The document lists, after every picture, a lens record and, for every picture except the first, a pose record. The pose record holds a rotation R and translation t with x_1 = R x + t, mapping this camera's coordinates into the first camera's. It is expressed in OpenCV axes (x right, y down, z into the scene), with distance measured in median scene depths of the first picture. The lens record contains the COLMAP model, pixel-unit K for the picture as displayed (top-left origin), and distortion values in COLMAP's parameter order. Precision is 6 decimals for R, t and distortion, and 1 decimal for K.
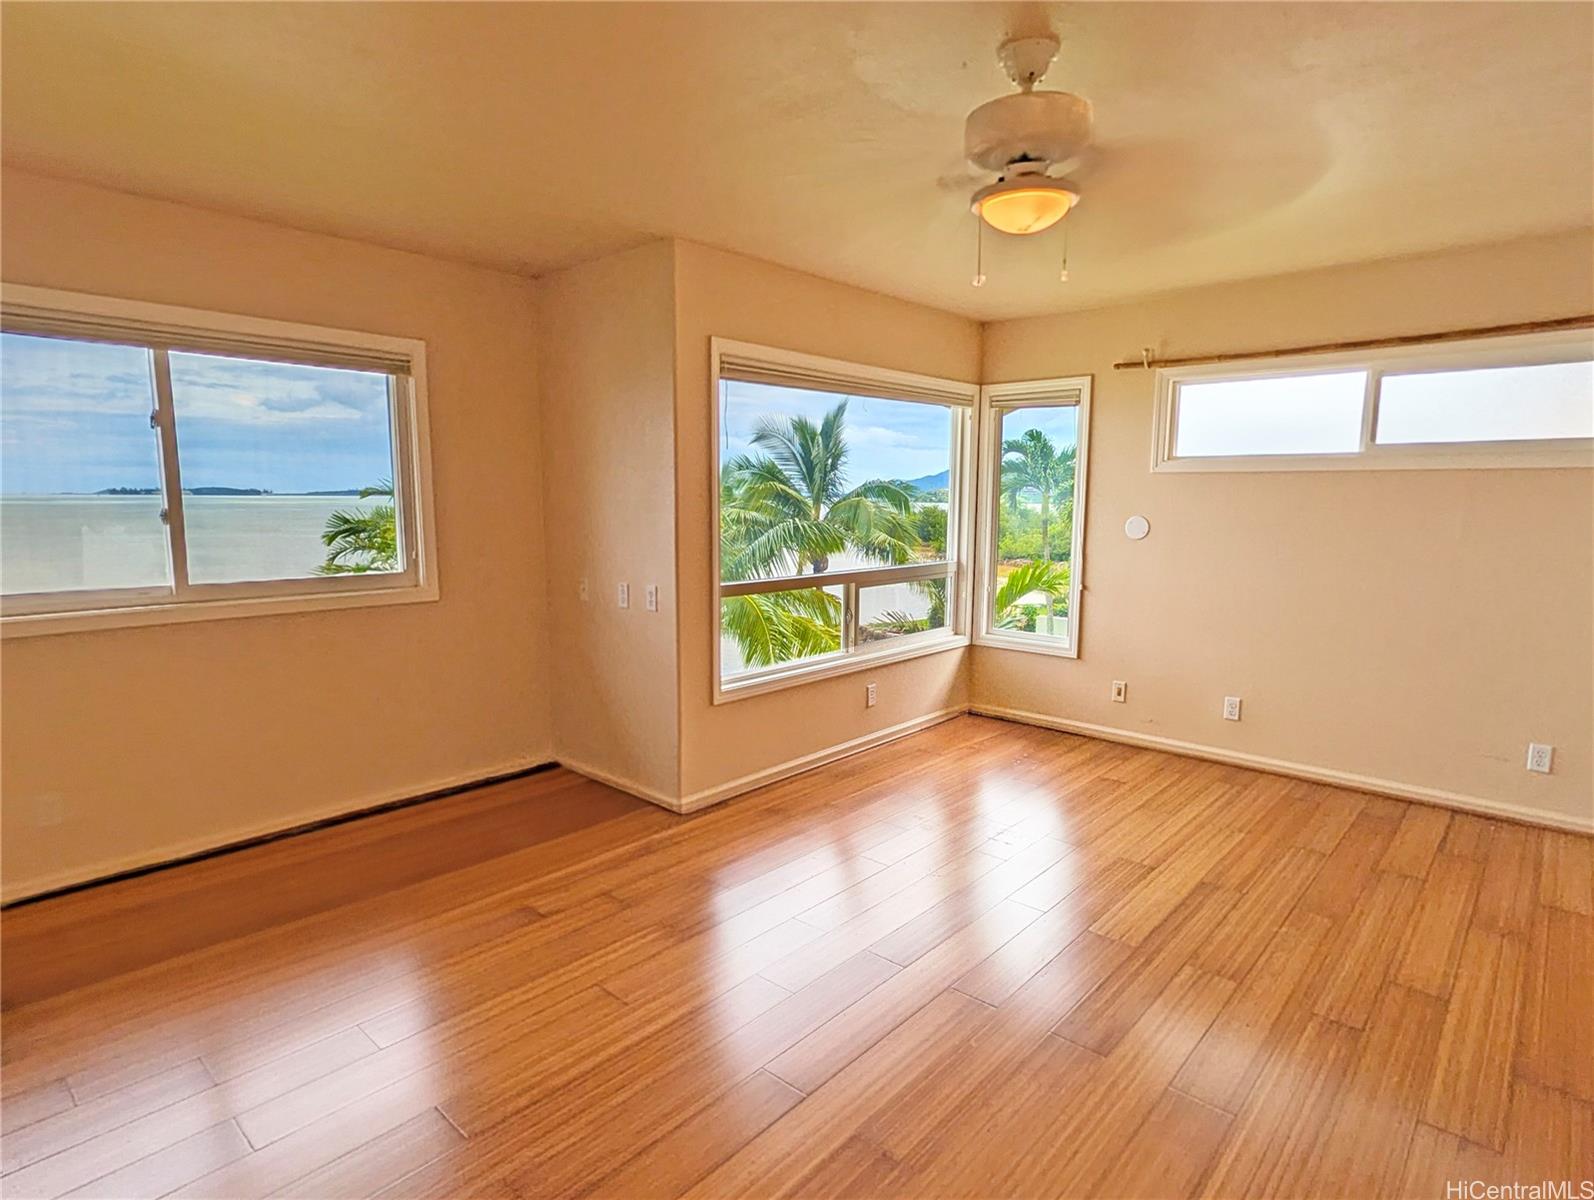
lens RADIAL K [[858.1, 0, 798.3], [0, 858.1, 610.5], [0, 0, 1]] dist [0.000630, -0.000271]
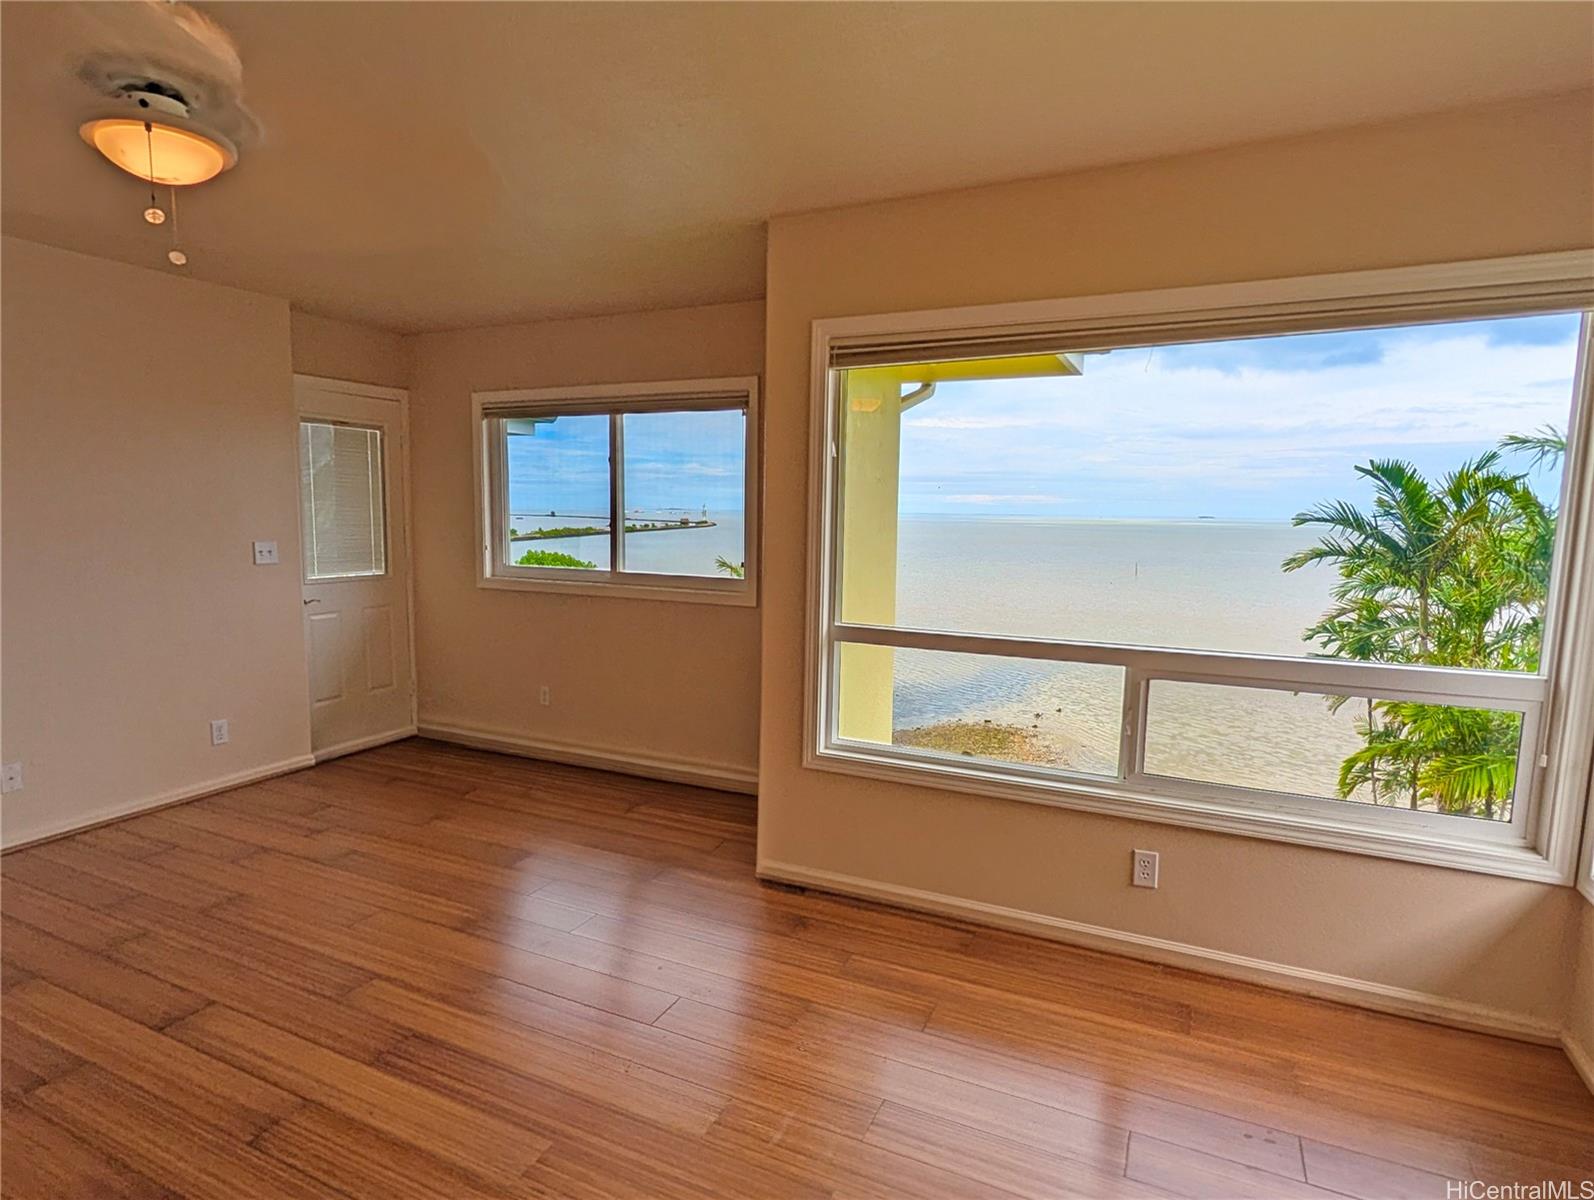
lens RADIAL K [[858.1, 0, 798.3], [0, 858.1, 610.5], [0, 0, 1]] dist [0.000630, -0.000271]
pose [[0.286036, 0.110880, -0.951782, 0.689085], [-0.141731, 0.987253, 0.072418, -0.100046], [0.947679, 0.114183, 0.298105, 0.752648]]
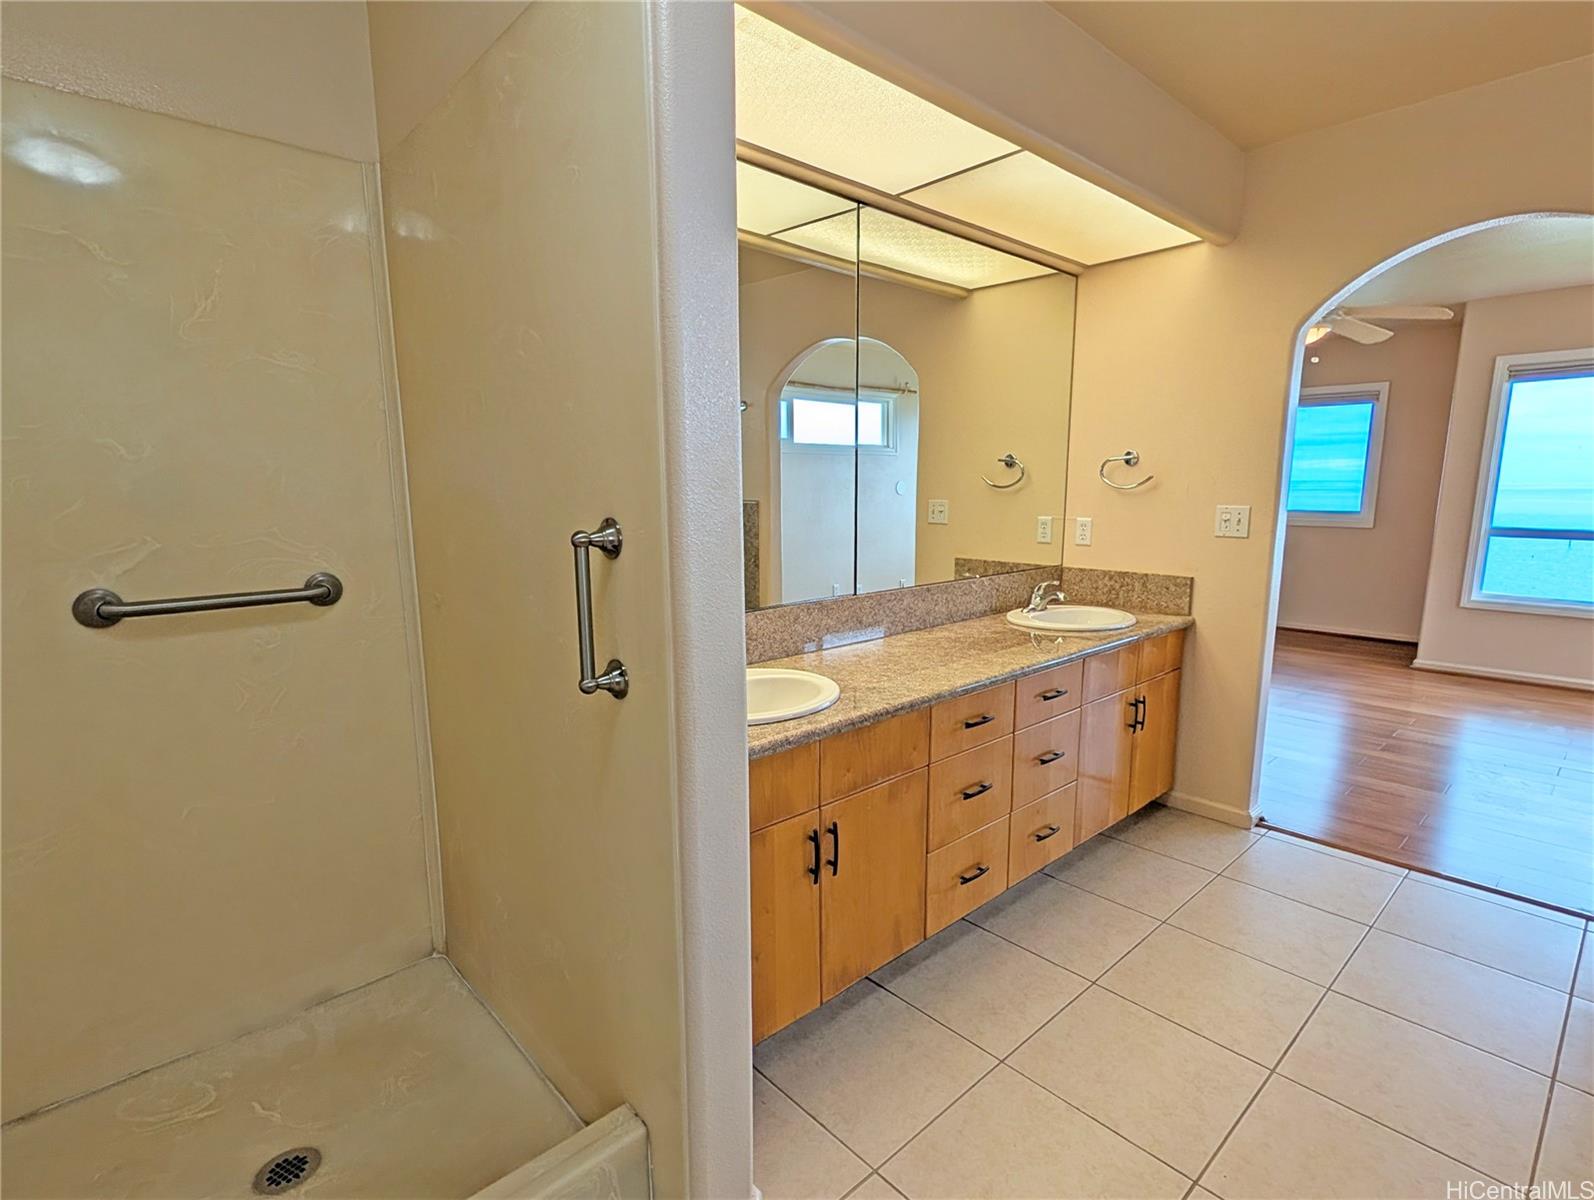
lens RADIAL K [[779.7, 0, 796.9], [0, 779.7, 611.6], [0, 0, 1]] dist [-0.001593, -0.000473]
pose [[-0.098513, 0.160020, -0.982186, 1.377840], [-0.129895, 0.976475, 0.172118, 0.037332], [0.986622, 0.144537, -0.075410, -0.032757]]
